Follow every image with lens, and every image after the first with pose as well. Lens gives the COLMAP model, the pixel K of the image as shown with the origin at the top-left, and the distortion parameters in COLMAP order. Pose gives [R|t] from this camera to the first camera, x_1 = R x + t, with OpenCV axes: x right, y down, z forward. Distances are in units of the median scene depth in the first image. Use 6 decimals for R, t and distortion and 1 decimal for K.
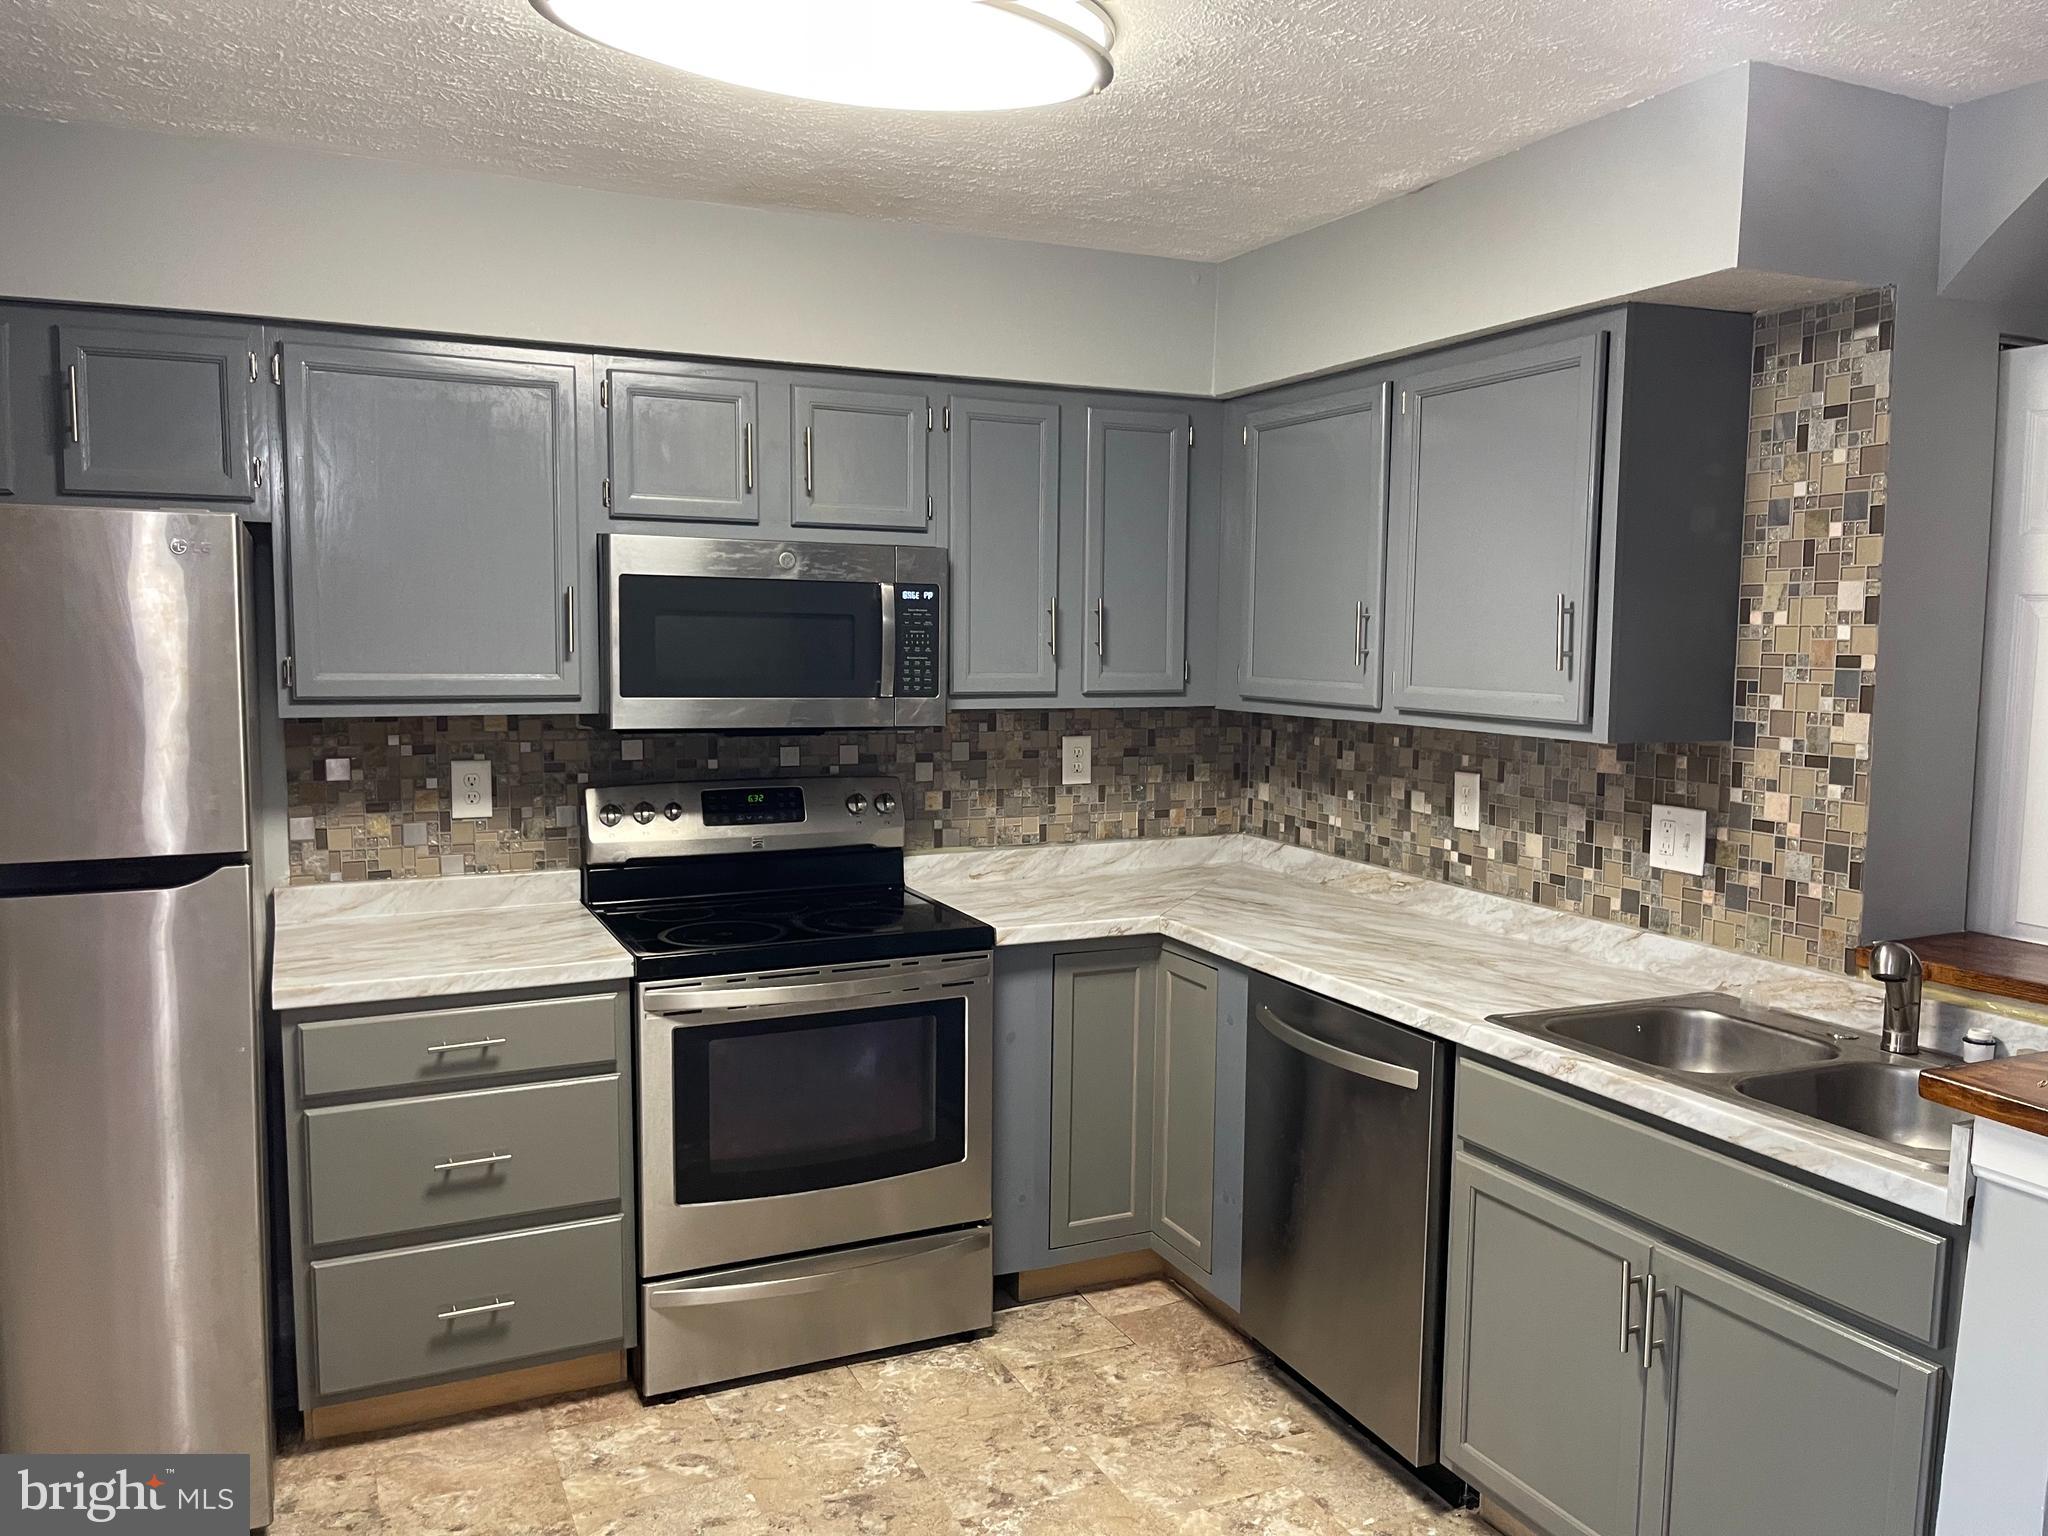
lens RADIAL K [[1549.8, 0, 1037.4], [0, 1549.8, 775.3], [0, 0, 1]] dist [0.064319, -0.094303]
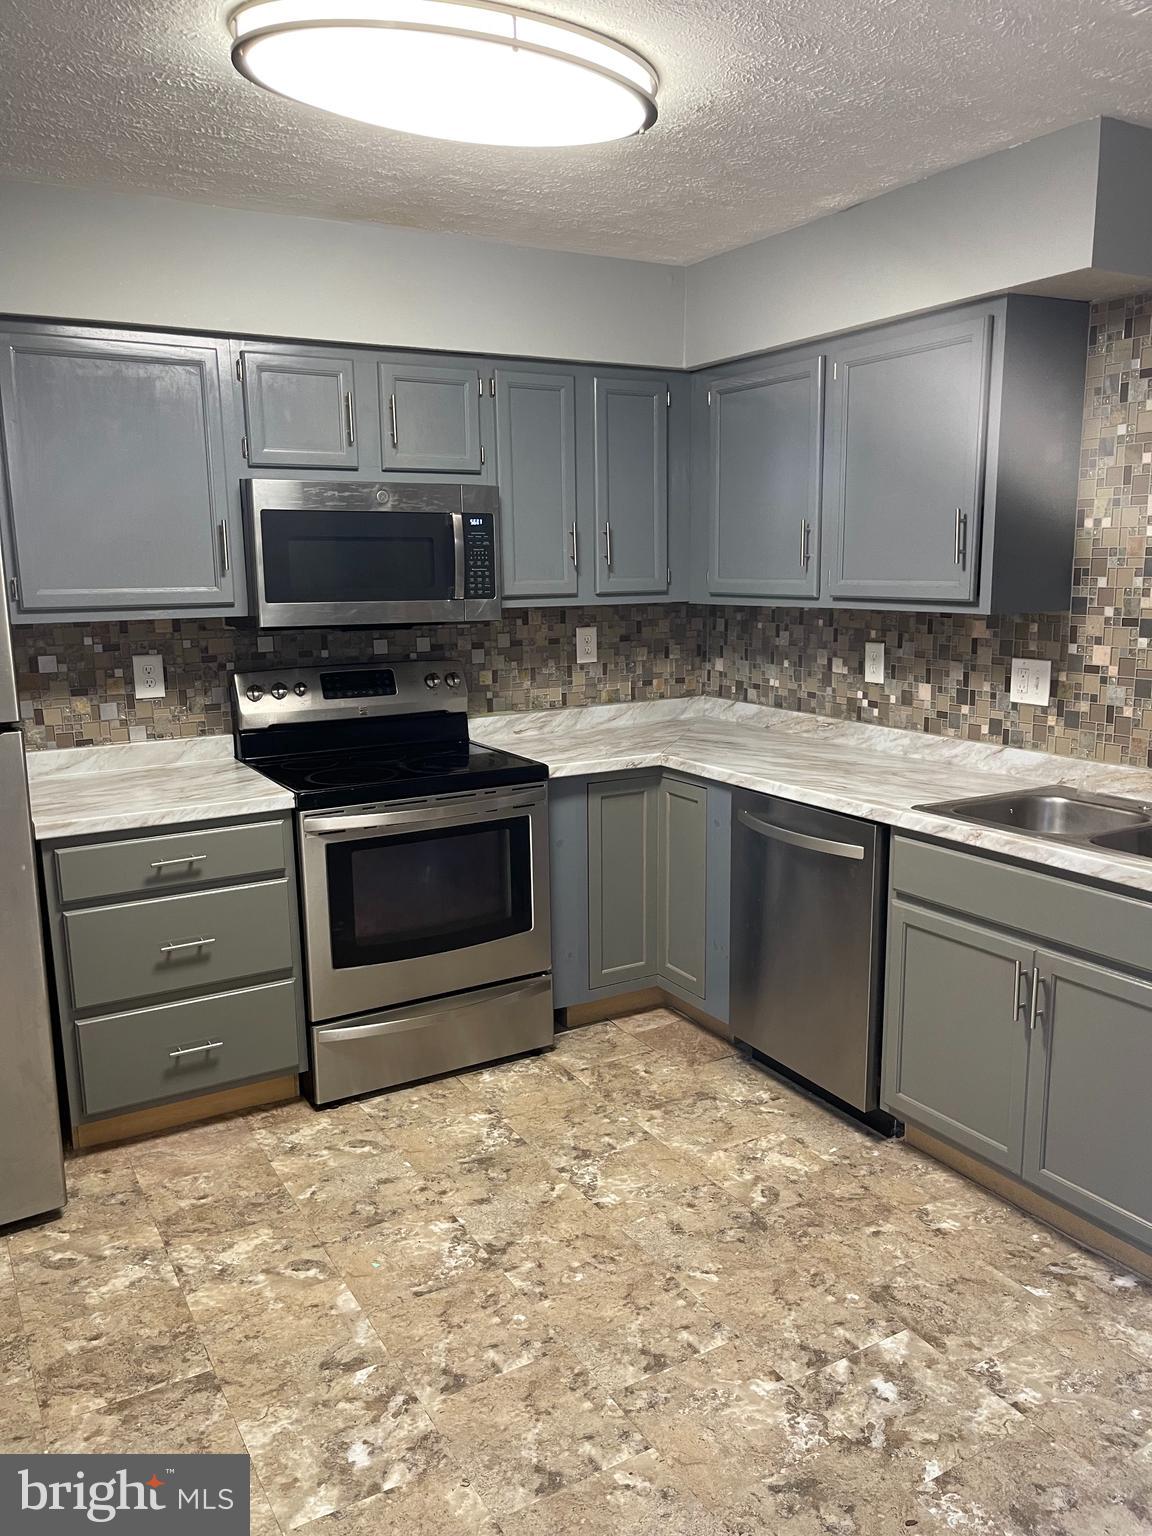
lens RADIAL K [[1162.3, 0, 586.4], [0, 1162.3, 777.7], [0, 0, 1]] dist [0.064319, -0.094303]
pose [[0.995686, -0.039406, 0.084005, -0.083338], [0.031636, 0.995266, 0.091892, 0.015741], [-0.087228, -0.088838, 0.992219, -0.036036]]
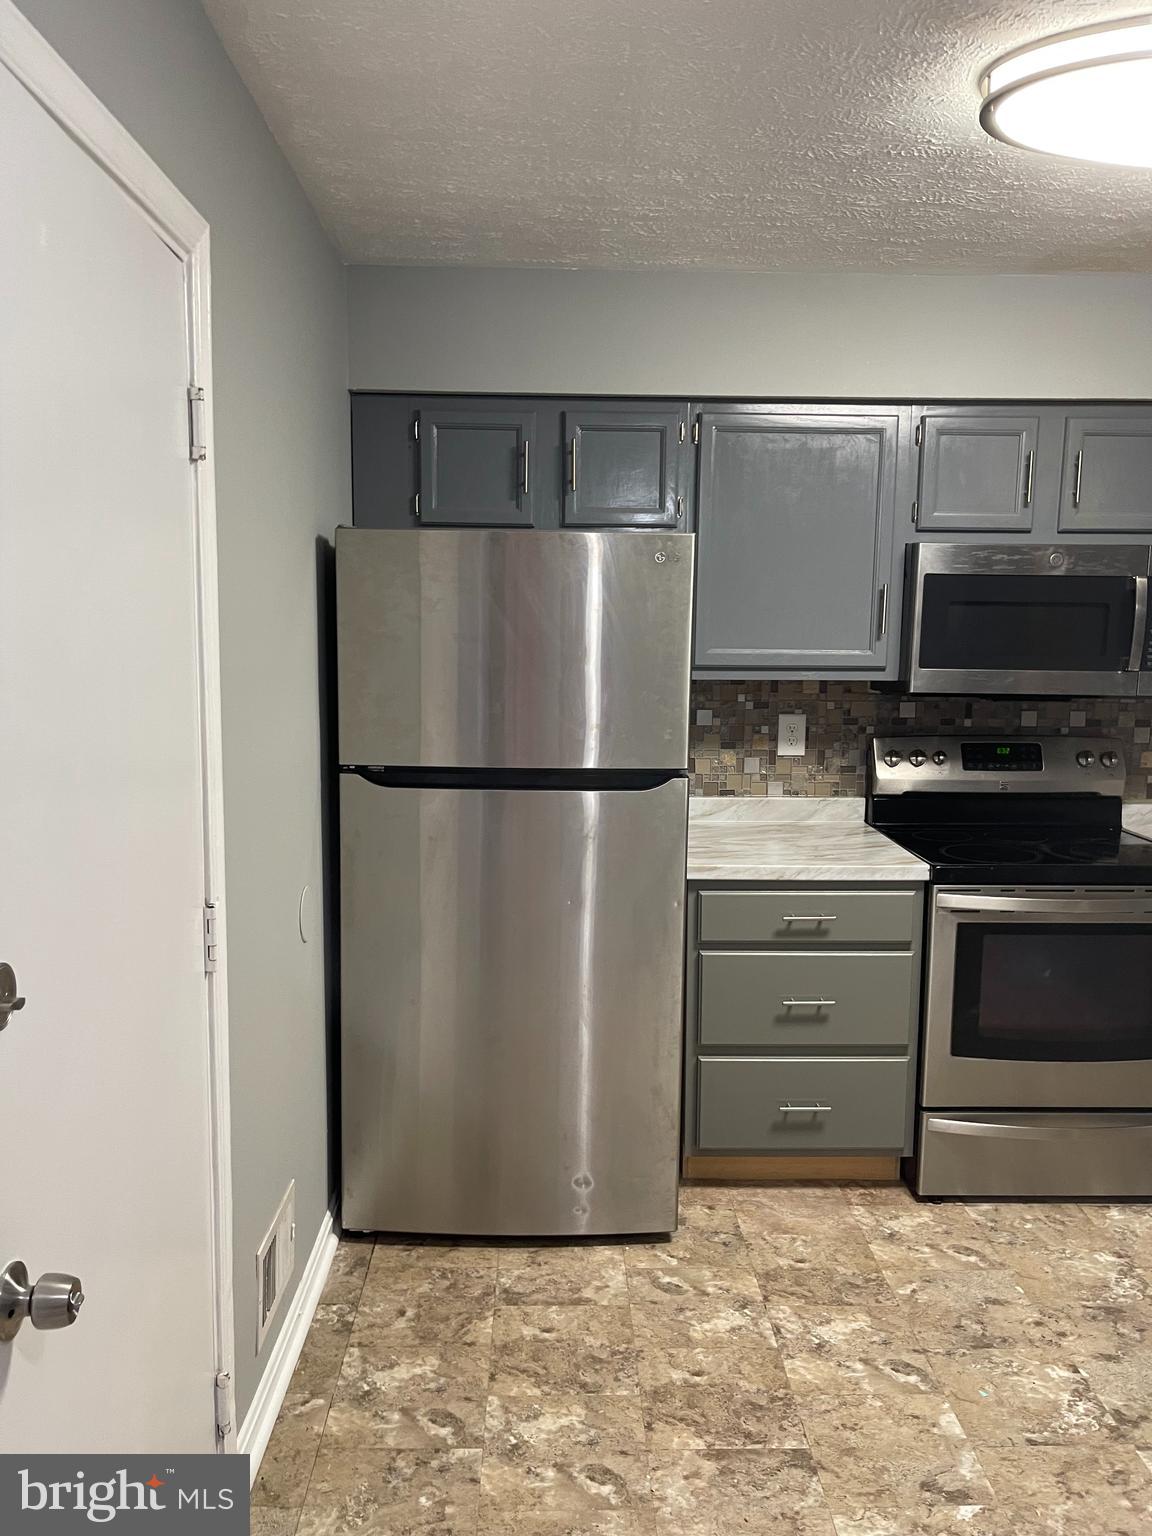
lens RADIAL K [[1162.3, 0, 569.9], [0, 1162.3, 783.9], [0, 0, 1]] dist [0.064319, -0.094303]
pose [[0.912333, 0.054459, -0.405810, -0.130526], [-0.039825, 0.998219, 0.044426, 0.015193], [0.407507, -0.024370, 0.912877, -0.021817]]
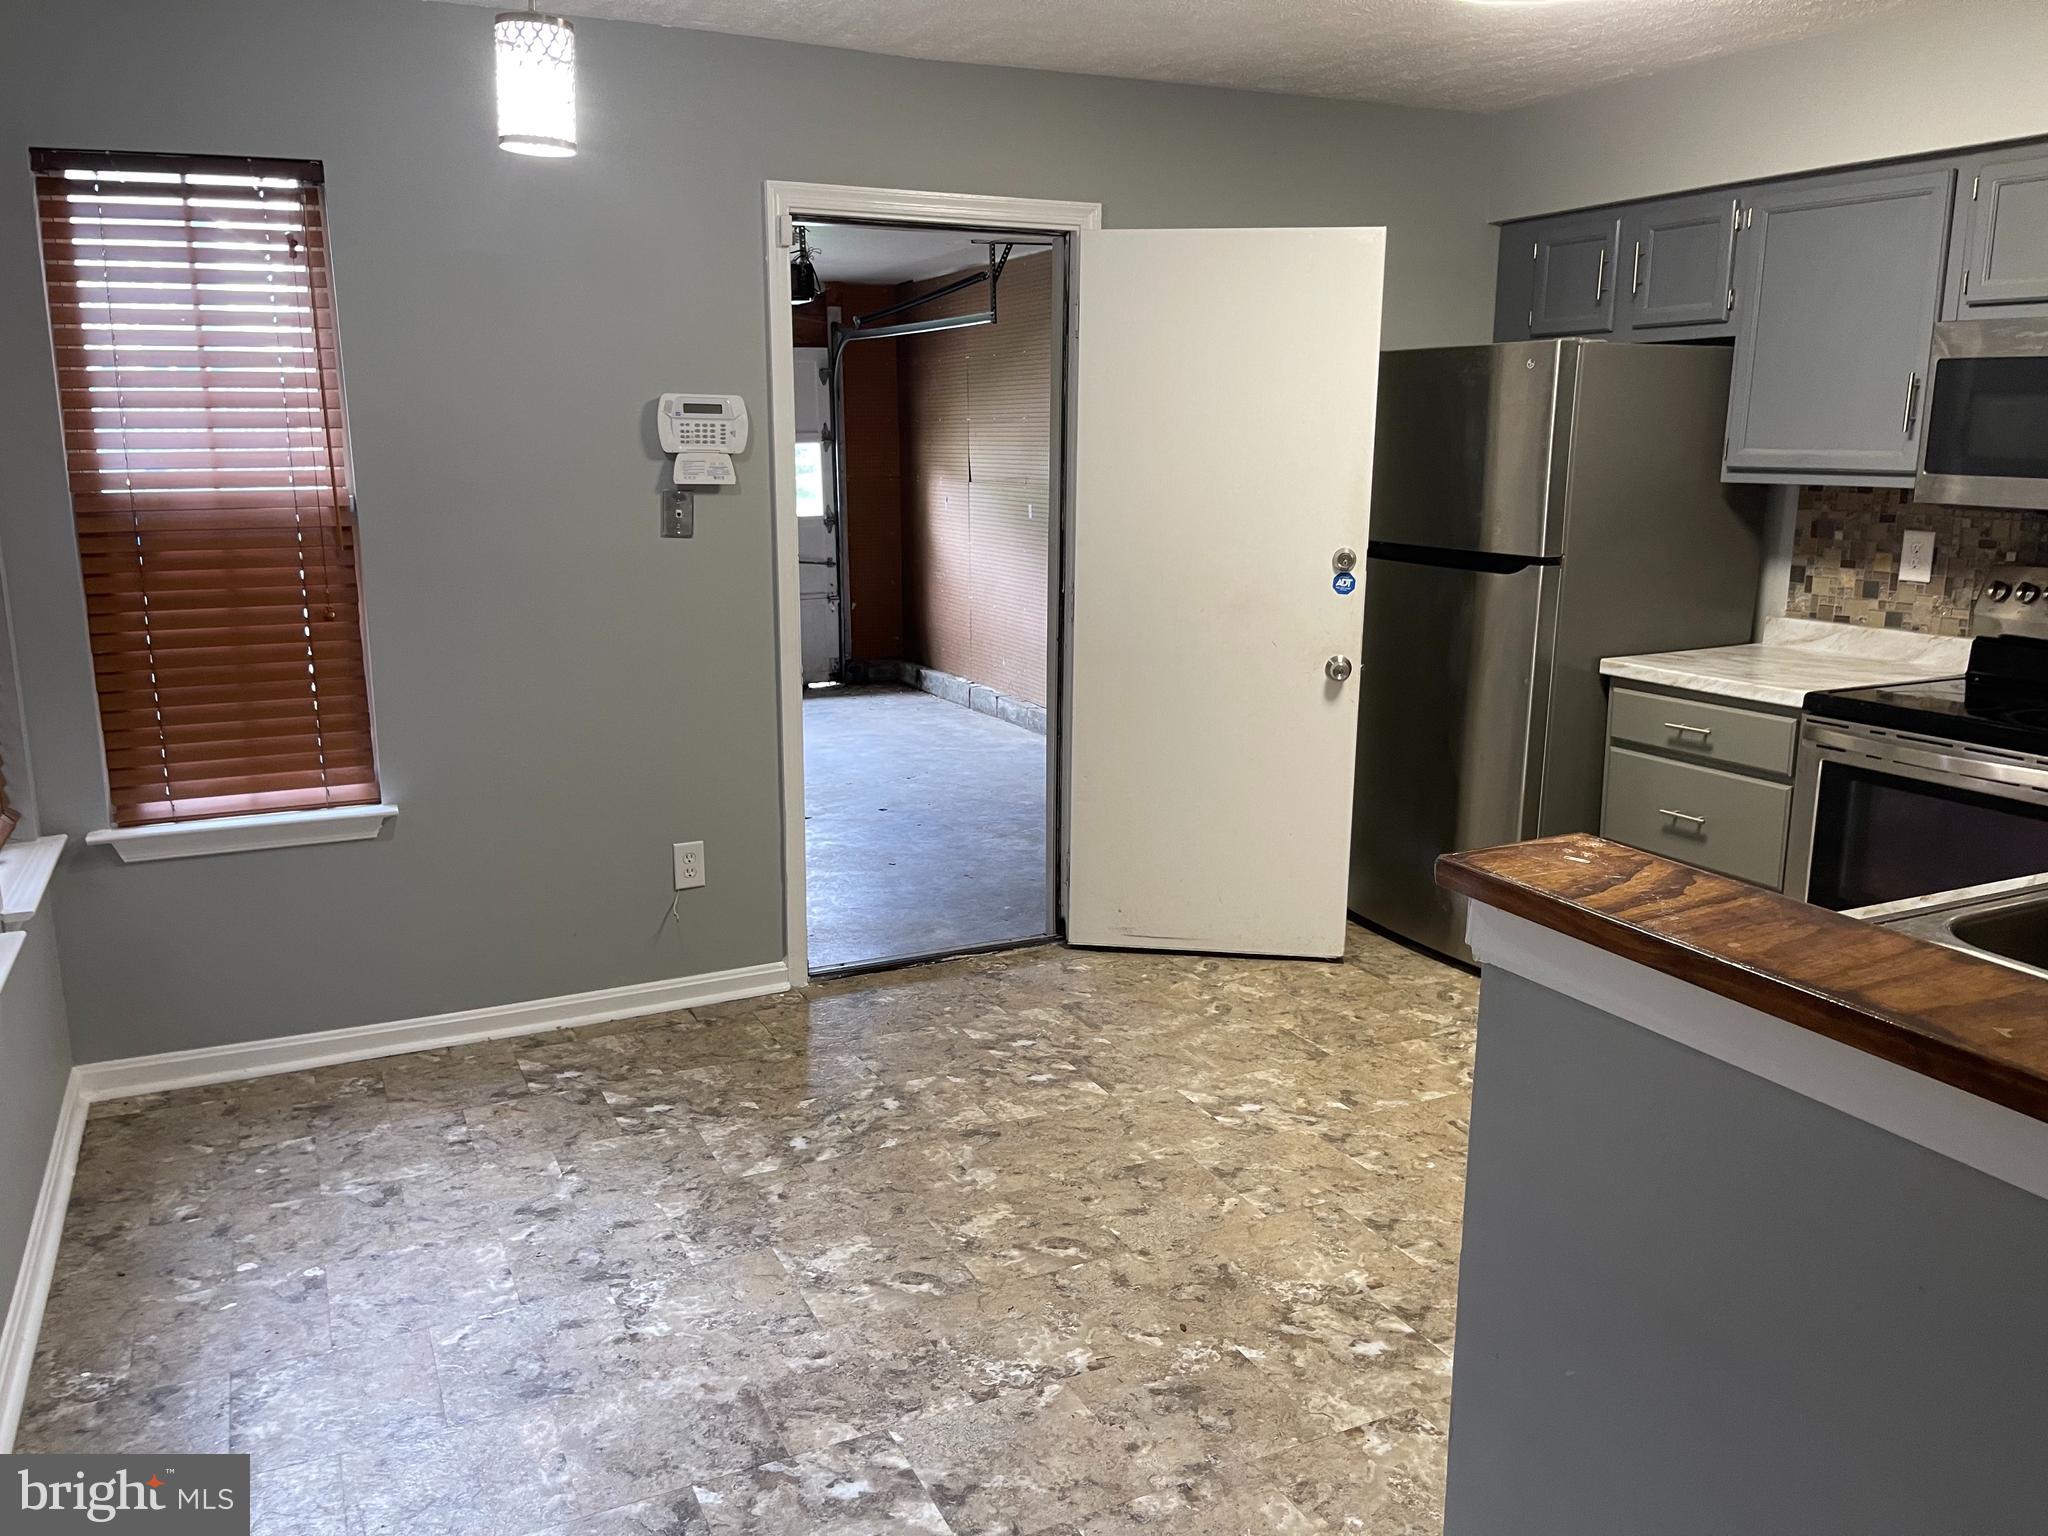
lens RADIAL K [[1549.8, 0, 1018.0], [0, 1549.8, 771.4], [0, 0, 1]] dist [0.064319, -0.094303]
pose [[0.005493, 0.203793, -0.978999, 0.855972], [-0.095633, 0.974633, 0.202347, -0.007493], [0.995402, 0.092513, 0.024843, 0.352796]]
